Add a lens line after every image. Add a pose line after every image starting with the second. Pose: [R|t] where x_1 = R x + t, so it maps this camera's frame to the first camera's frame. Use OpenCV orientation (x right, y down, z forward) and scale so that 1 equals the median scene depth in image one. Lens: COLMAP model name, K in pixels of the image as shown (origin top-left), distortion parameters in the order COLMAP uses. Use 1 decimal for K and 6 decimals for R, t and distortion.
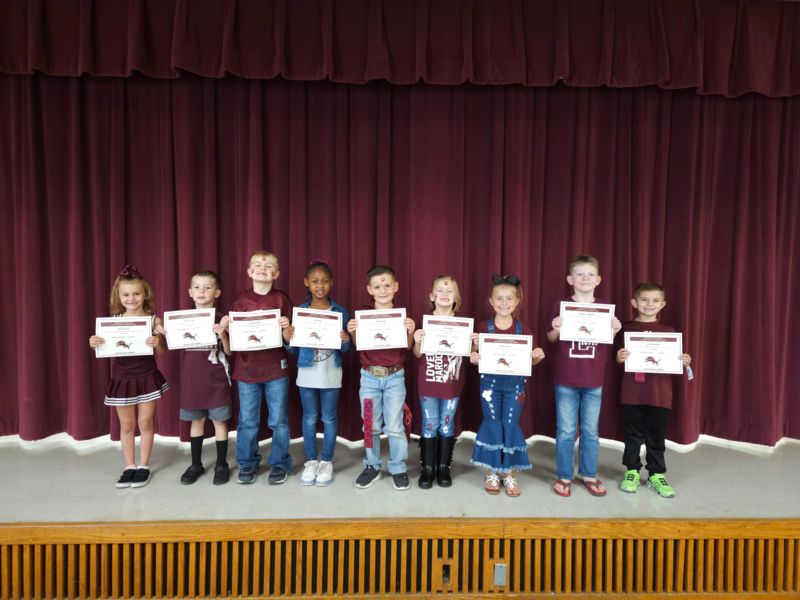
lens RADIAL K [[566.3, 0, 400.0], [0, 566.3, 300.0], [0, 0, 1]] dist [0.078771, -0.079391]
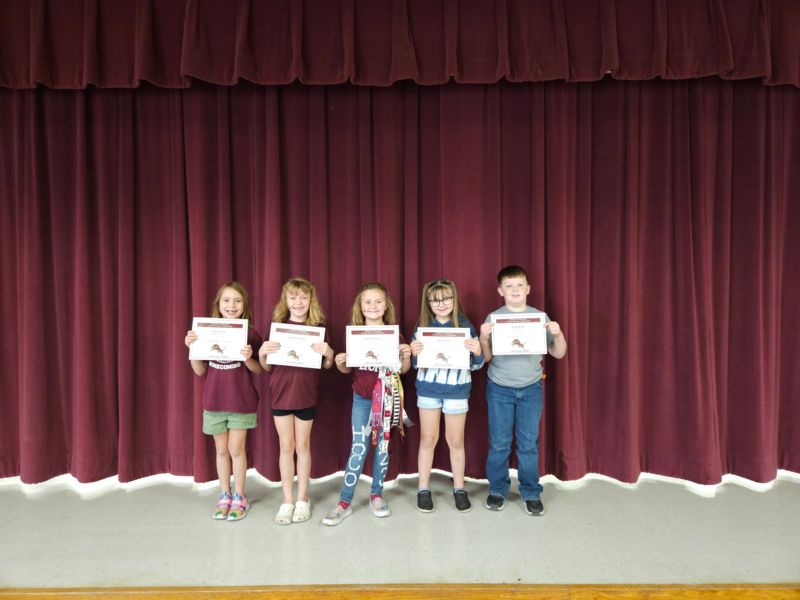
lens RADIAL K [[558.3, 0, 394.9], [0, 558.3, 299.9], [0, 0, 1]] dist [0.076168, -0.068928]
pose [[0.998849, -0.018687, -0.044179, -0.019979], [0.017378, 0.999404, -0.029830, -0.009979], [0.044711, 0.029028, 0.998578, 0.113604]]
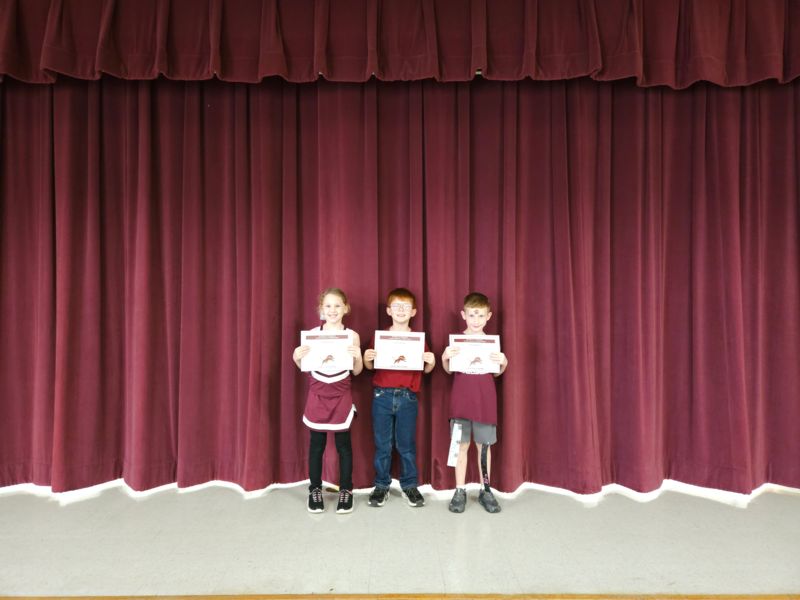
lens RADIAL K [[558.3, 0, 394.9], [0, 558.3, 299.9], [0, 0, 1]] dist [0.076168, -0.068928]
pose [[0.999202, -0.014920, -0.037061, 0.179657], [0.012454, 0.997750, -0.065877, 0.021966], [0.037960, 0.065363, 0.997139, 0.150287]]
